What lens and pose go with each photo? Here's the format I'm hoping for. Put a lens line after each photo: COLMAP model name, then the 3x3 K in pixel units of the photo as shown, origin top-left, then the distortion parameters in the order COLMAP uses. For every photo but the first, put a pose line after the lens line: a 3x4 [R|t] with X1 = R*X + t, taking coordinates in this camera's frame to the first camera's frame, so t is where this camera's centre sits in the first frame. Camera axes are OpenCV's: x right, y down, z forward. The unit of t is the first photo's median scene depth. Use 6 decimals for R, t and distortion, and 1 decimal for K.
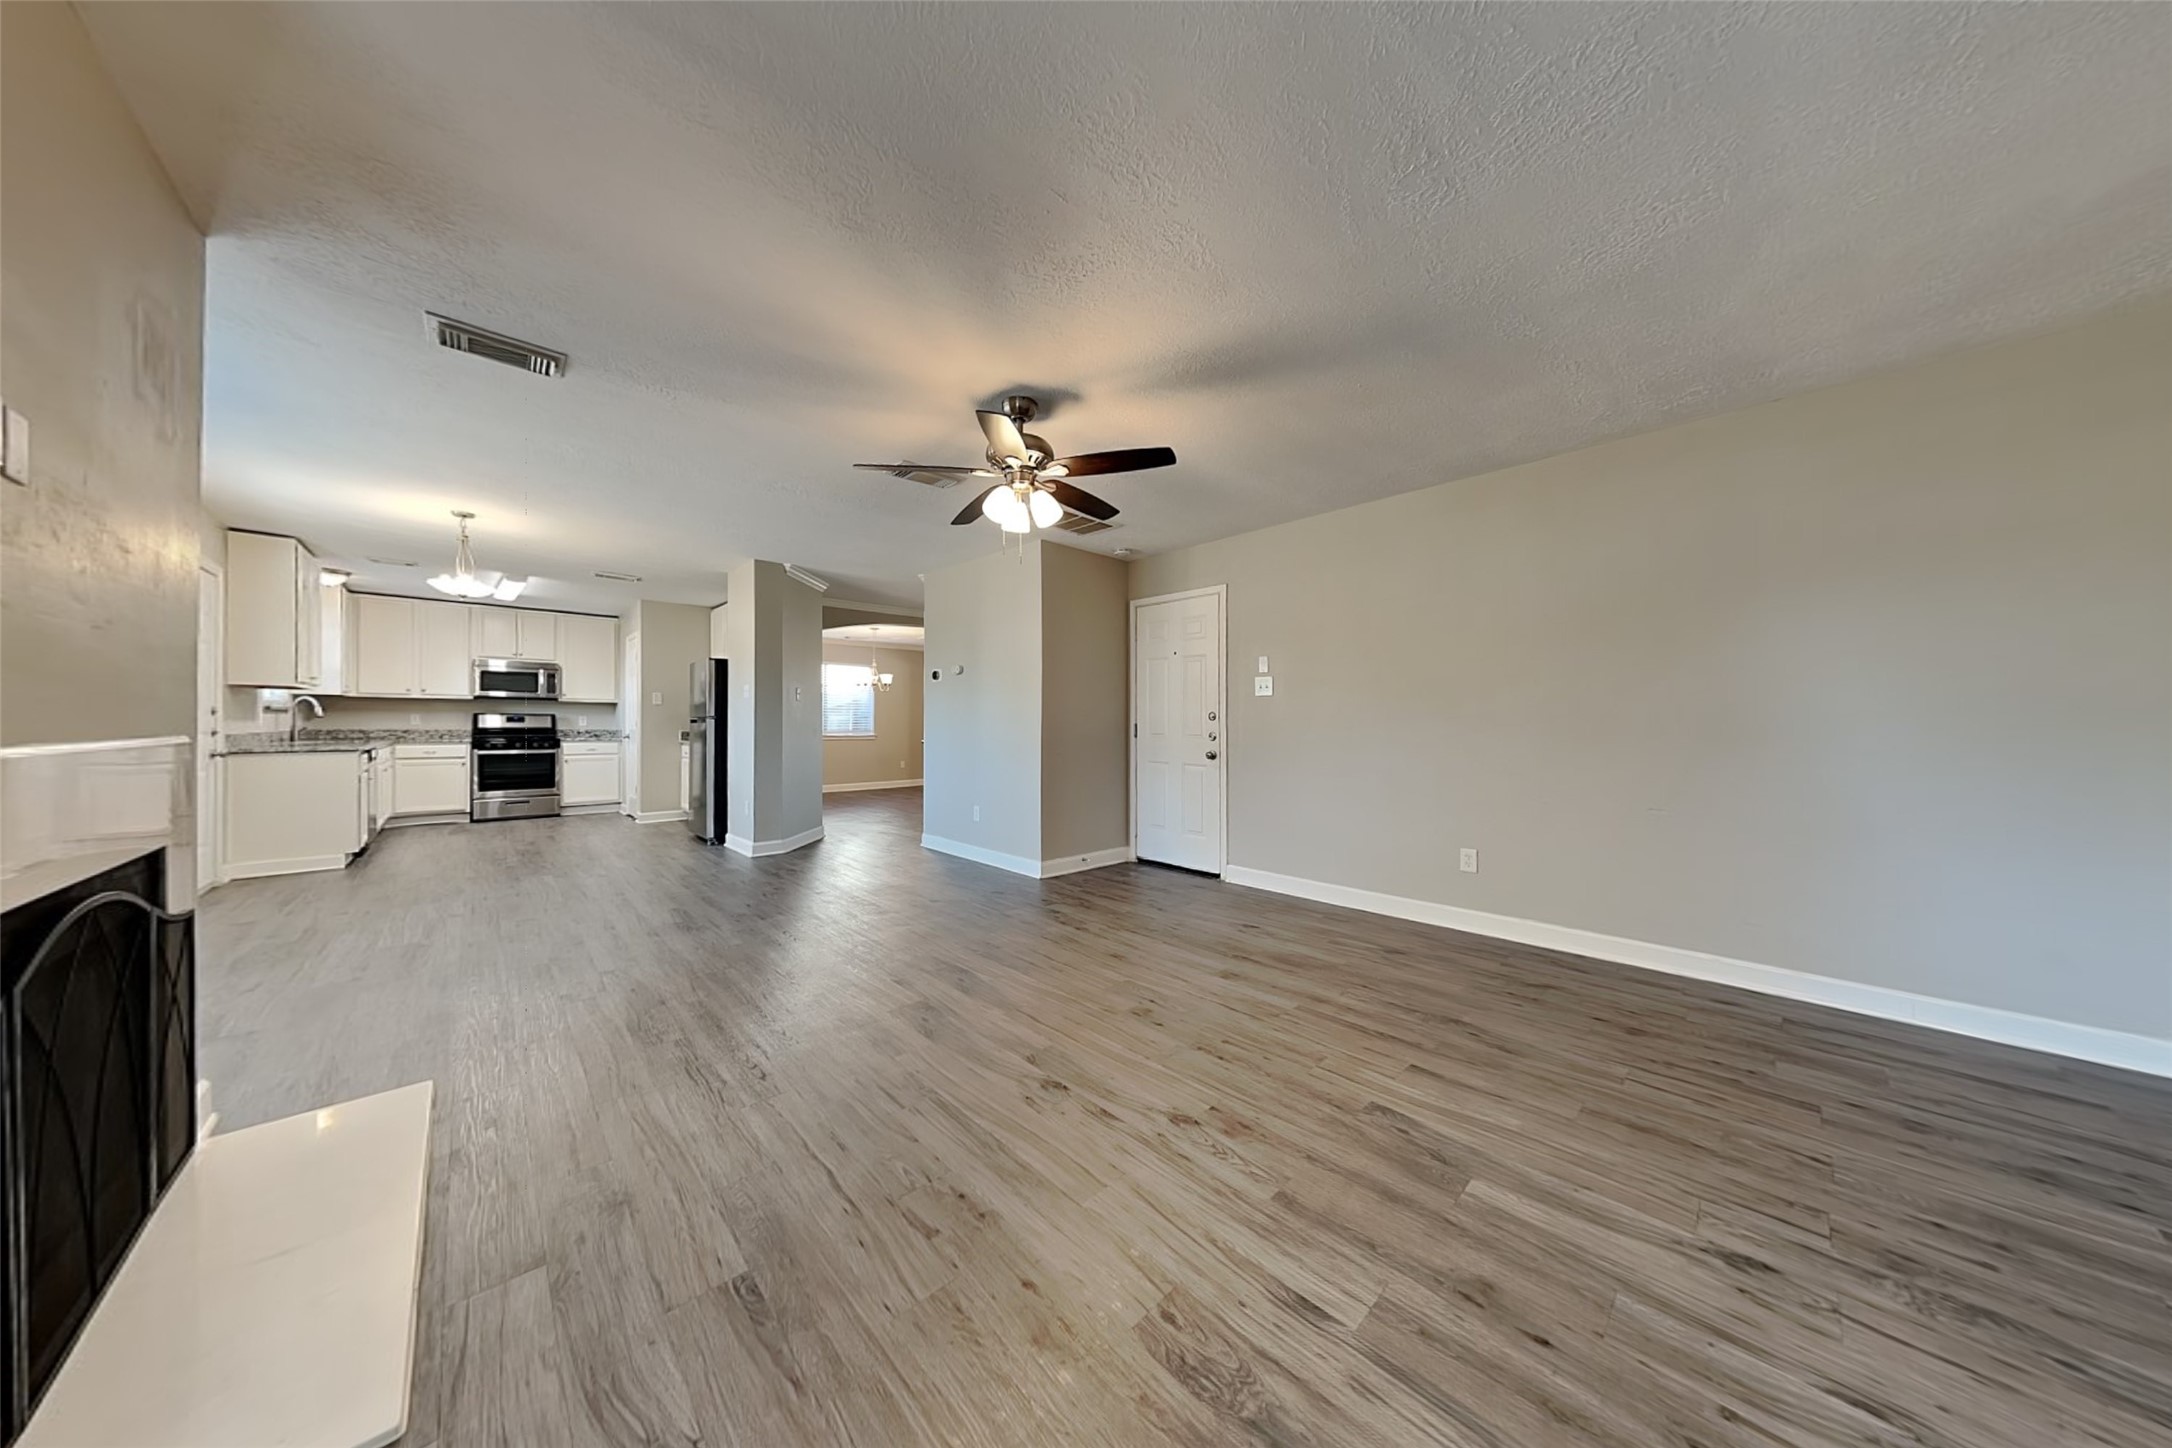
lens RADIAL K [[664.1, 0, 1095.6], [0, 664.1, 725.8], [0, 0, 1]] dist [0.000386, -0.000025]
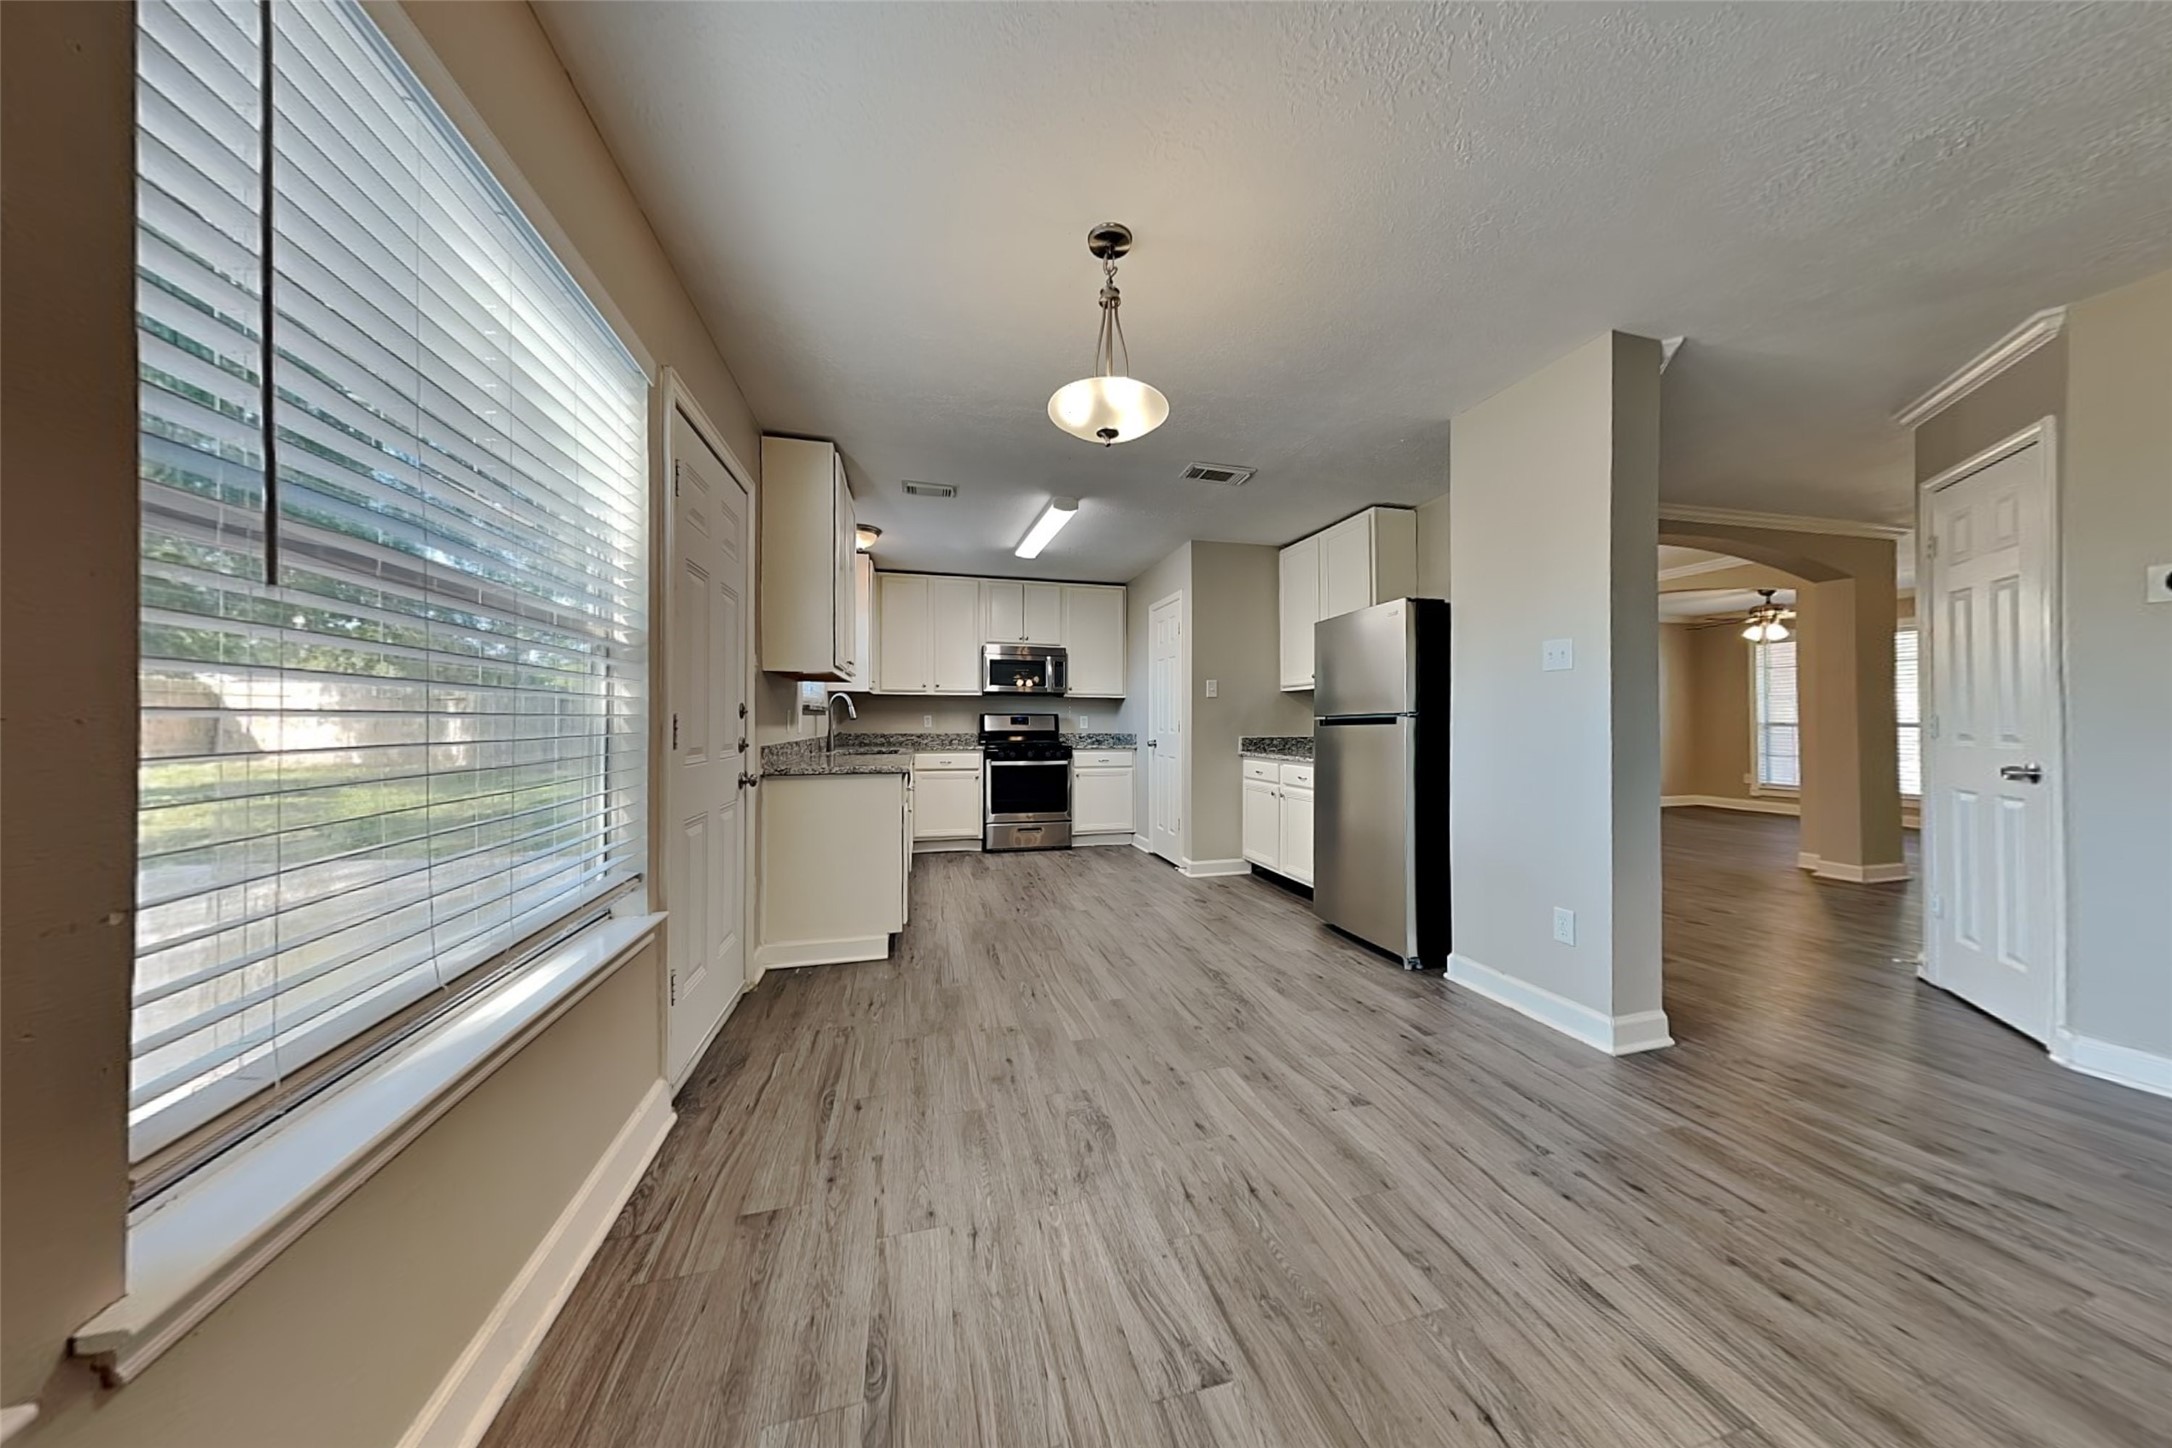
lens RADIAL K [[664.1, 0, 1095.6], [0, 664.1, 725.8], [0, 0, 1]] dist [0.000386, -0.000025]
pose [[0.881785, -0.002029, -0.471648, -0.450869], [0.002462, 0.999997, 0.000300, -0.004316], [0.471646, -0.001426, 0.881787, 0.367606]]
